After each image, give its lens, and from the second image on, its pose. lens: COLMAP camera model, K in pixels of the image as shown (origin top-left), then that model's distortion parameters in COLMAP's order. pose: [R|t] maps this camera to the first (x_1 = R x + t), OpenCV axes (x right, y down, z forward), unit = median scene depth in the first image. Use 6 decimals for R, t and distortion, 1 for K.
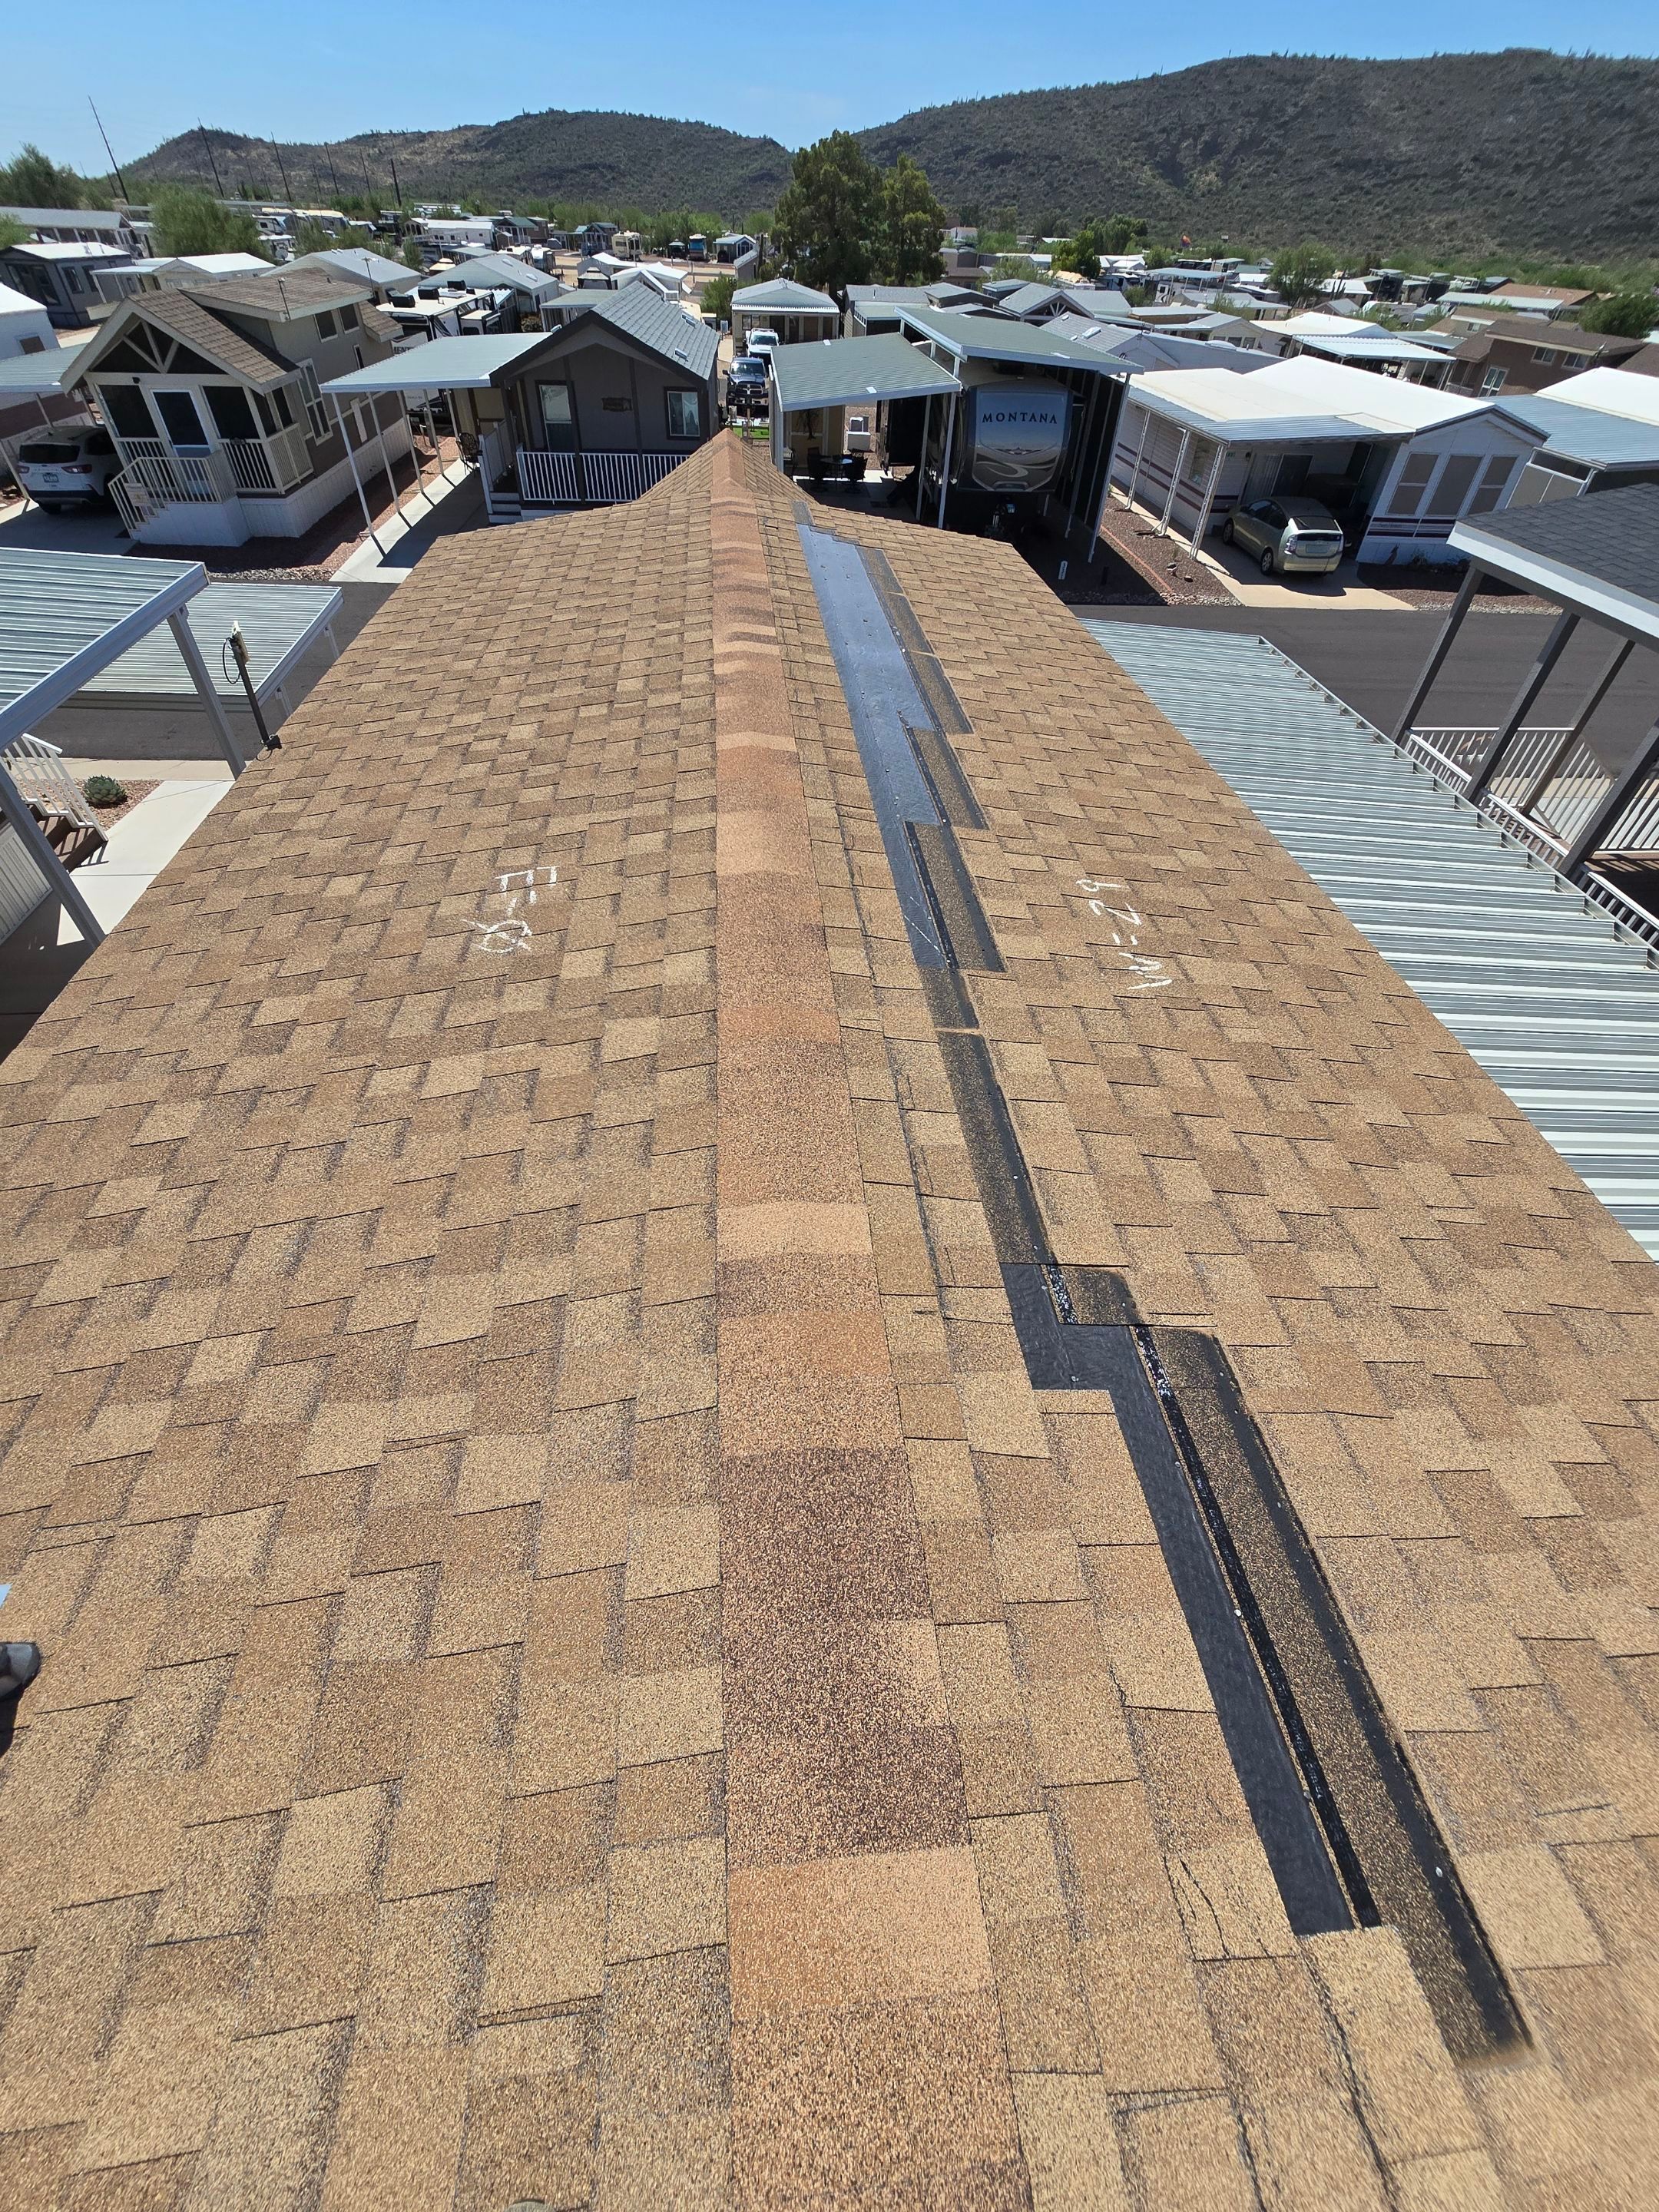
lens RADIAL K [[917.2, 0, 822.5], [0, 917.2, 1109.4], [0, 0, 1]] dist [-0.006468, 0.000271]
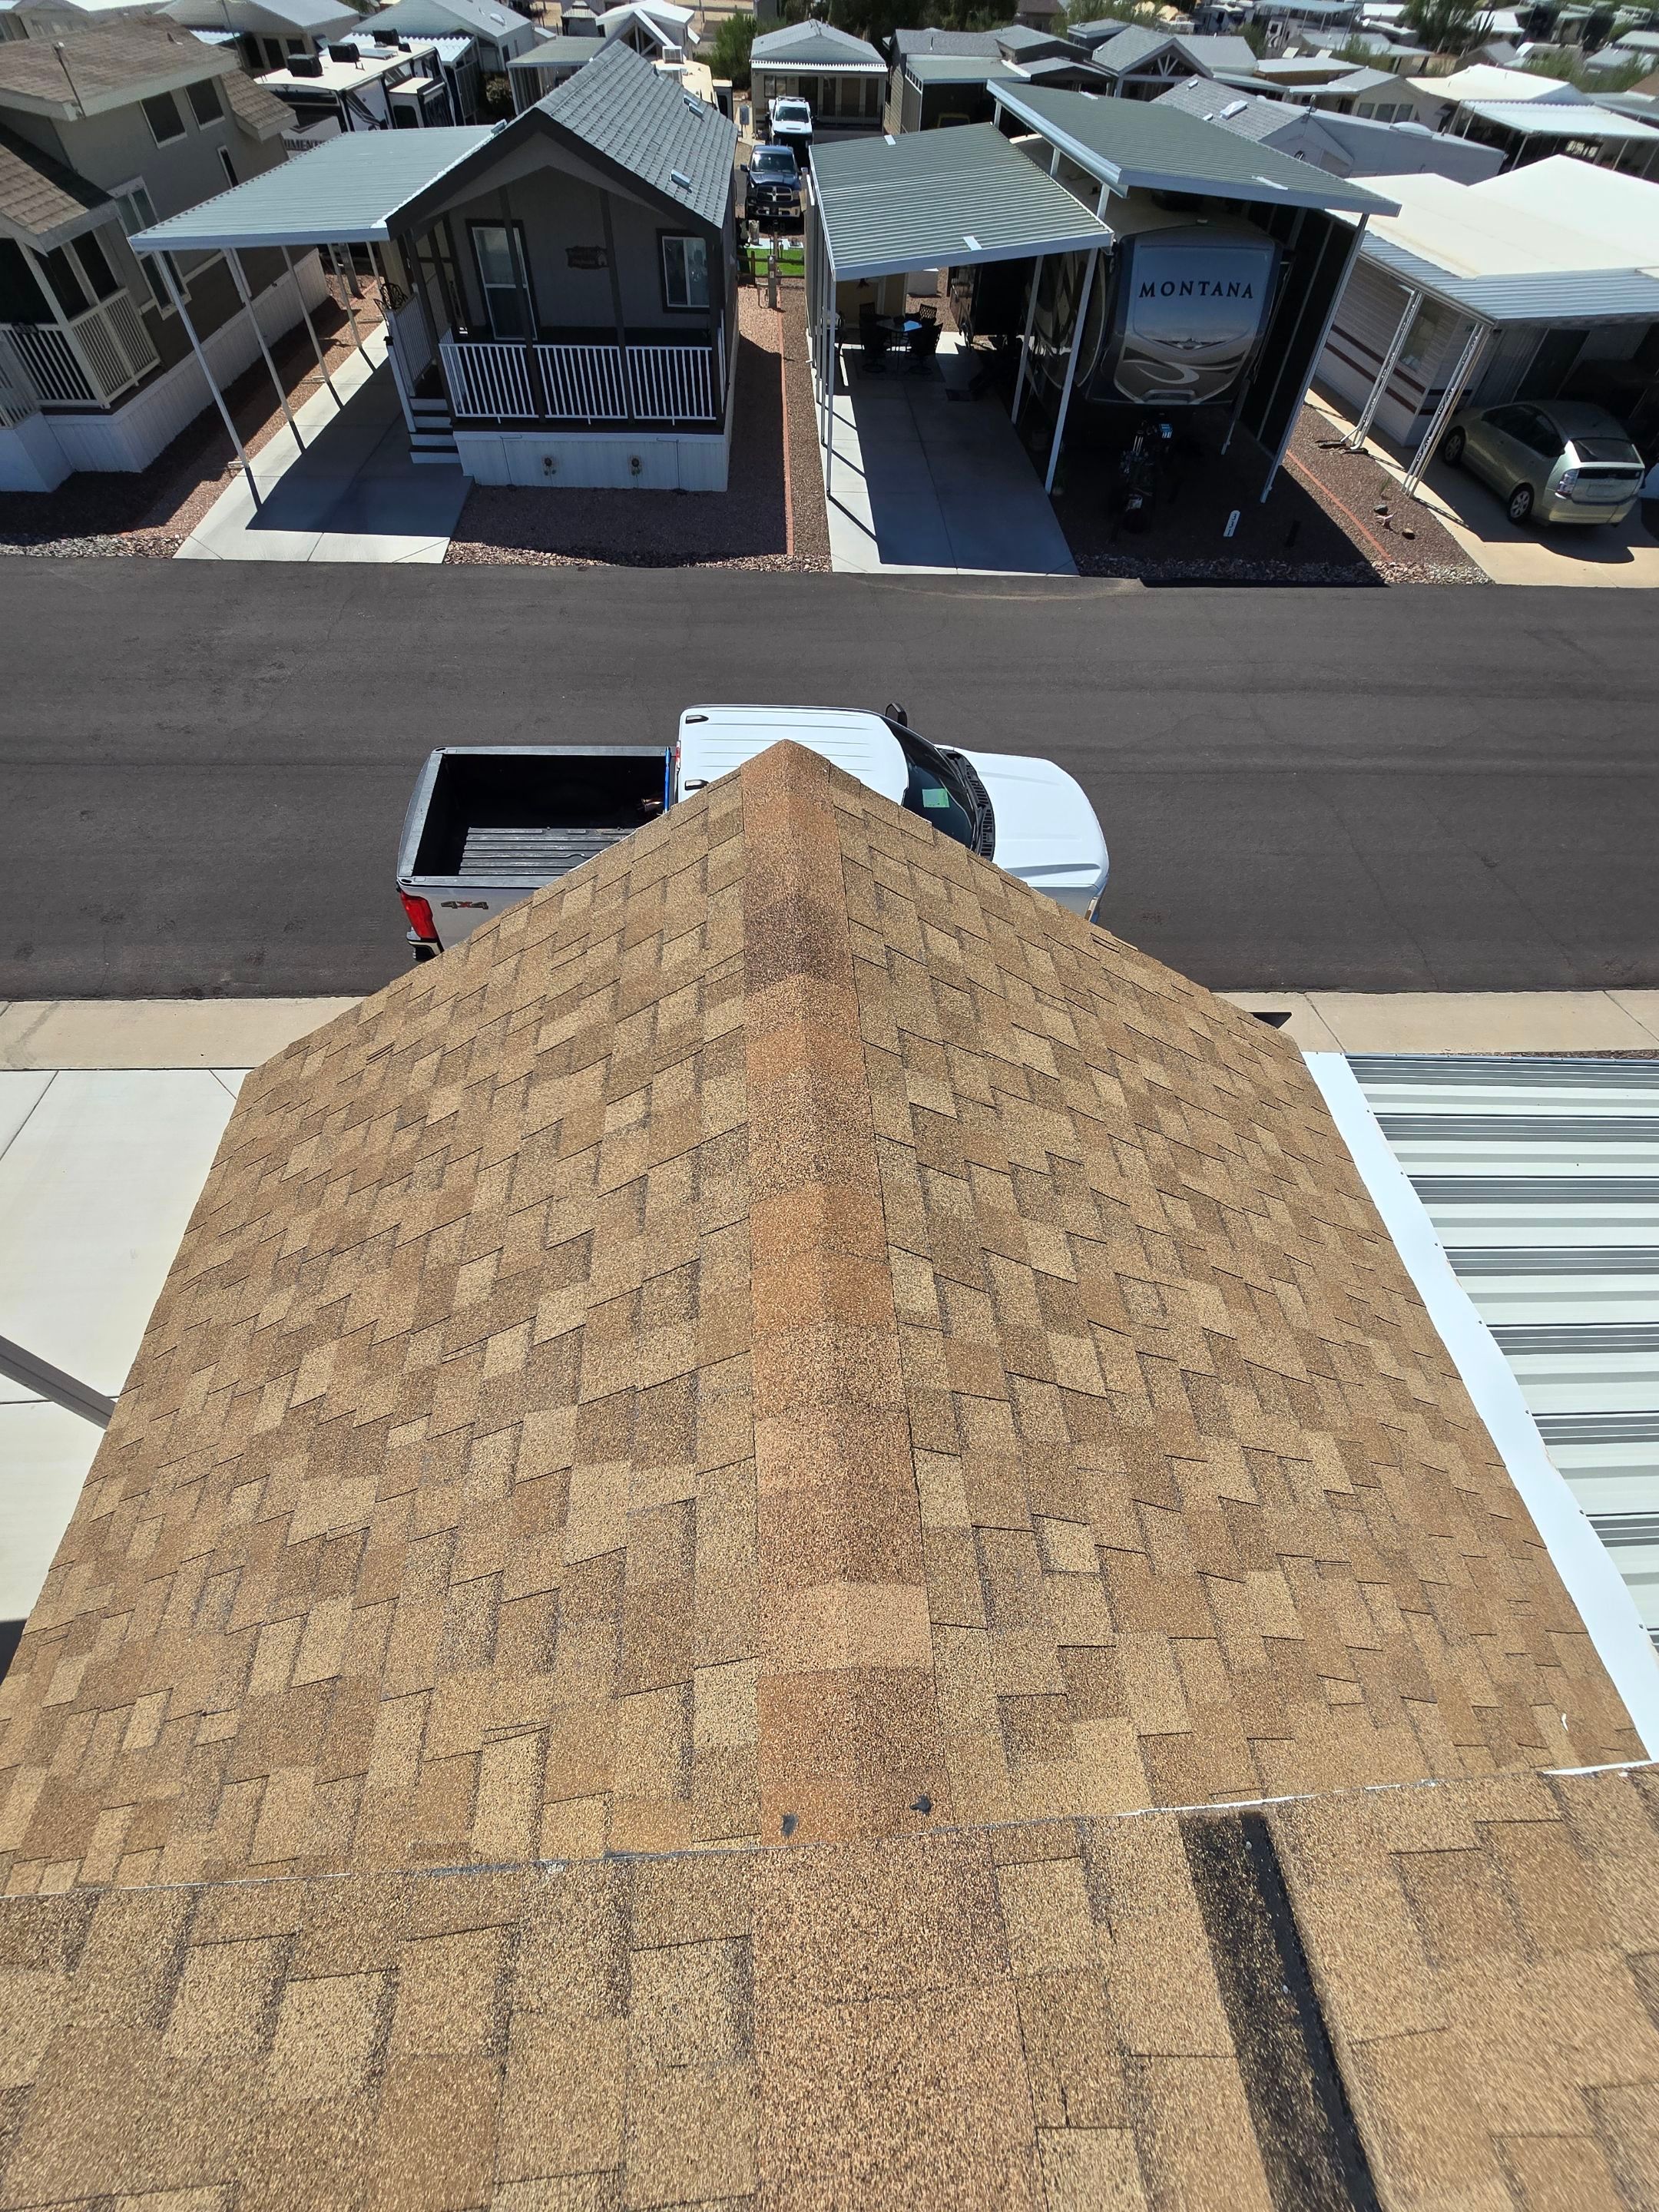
lens RADIAL K [[909.4, 0, 829.5], [0, 909.4, 1106.0], [0, 0, 1]] dist [-0.004478, 0.000263]
pose [[0.999875, 0.009762, -0.012467, -0.084840], [-0.007891, 0.989819, 0.142115, -0.662399], [0.013728, -0.141998, 0.989772, 0.668673]]
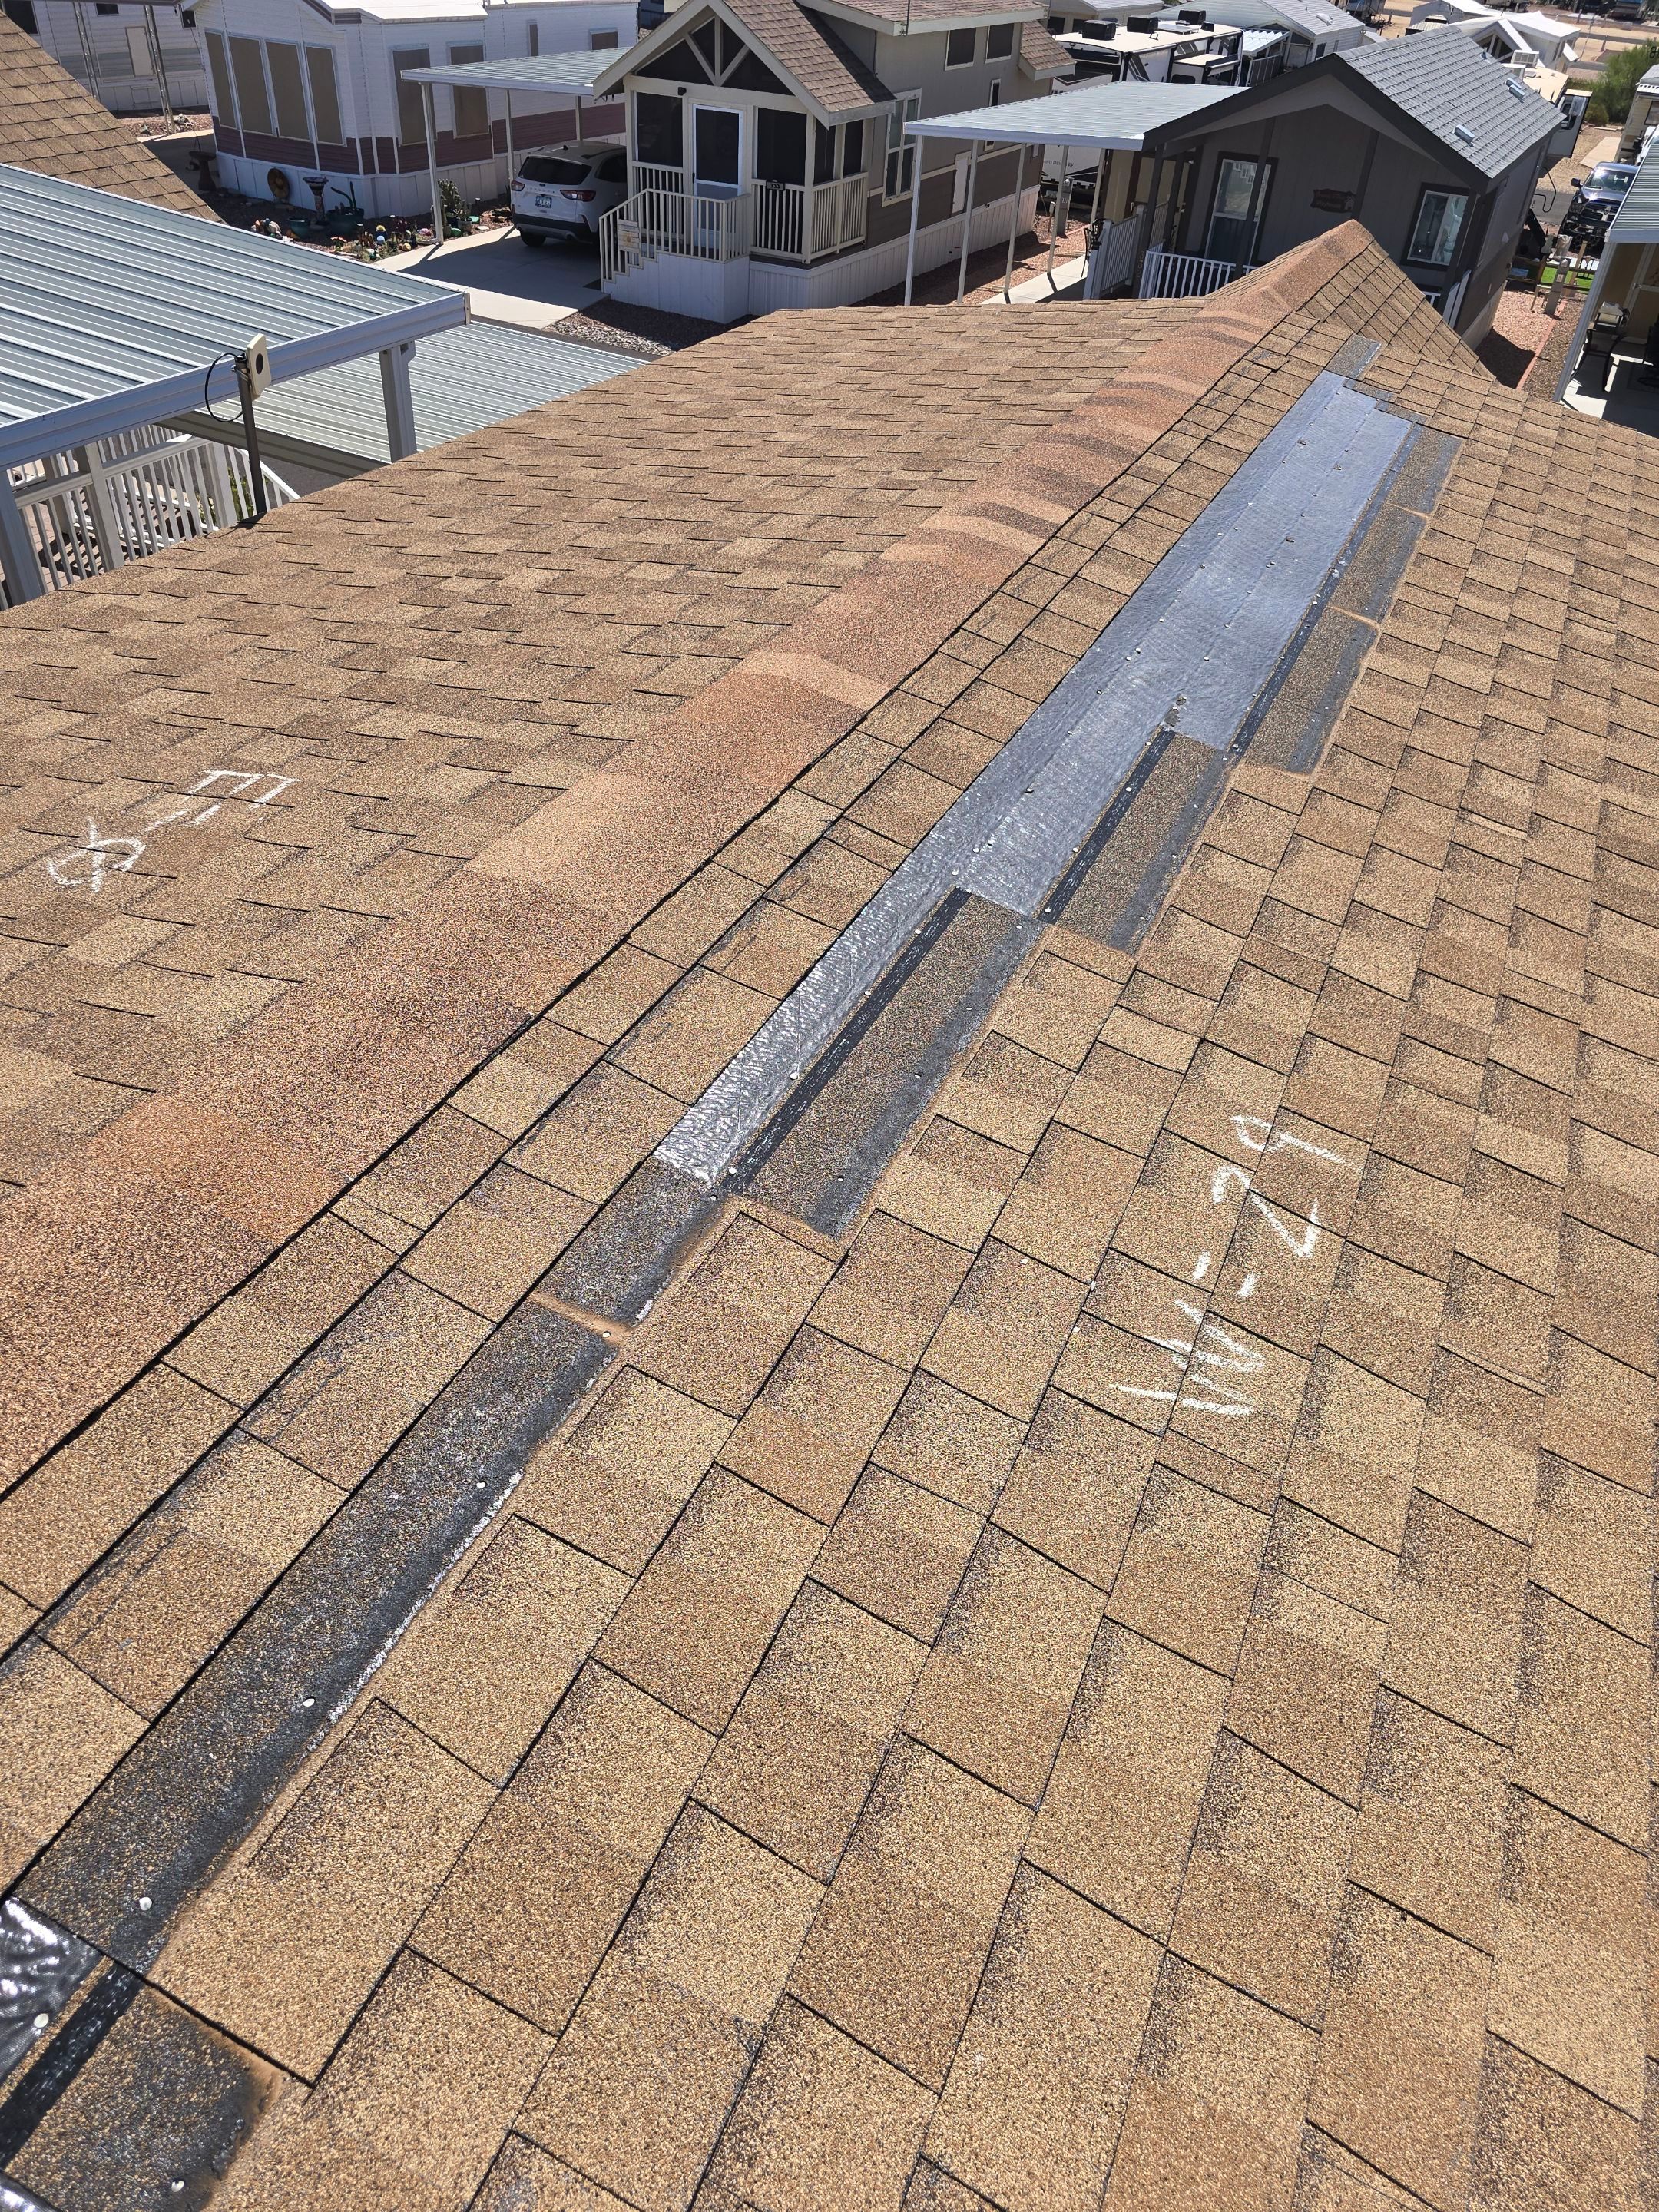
lens RADIAL K [[1513.0, 0, 823.7], [0, 1513.0, 1118.8], [0, 0, 1]] dist [0.039852, -0.026987]
pose [[0.872880, 0.329060, -0.360277, 0.135083], [-0.369882, 0.927799, -0.048741, -0.051274], [0.318226, 0.175805, 0.931571, 0.096308]]
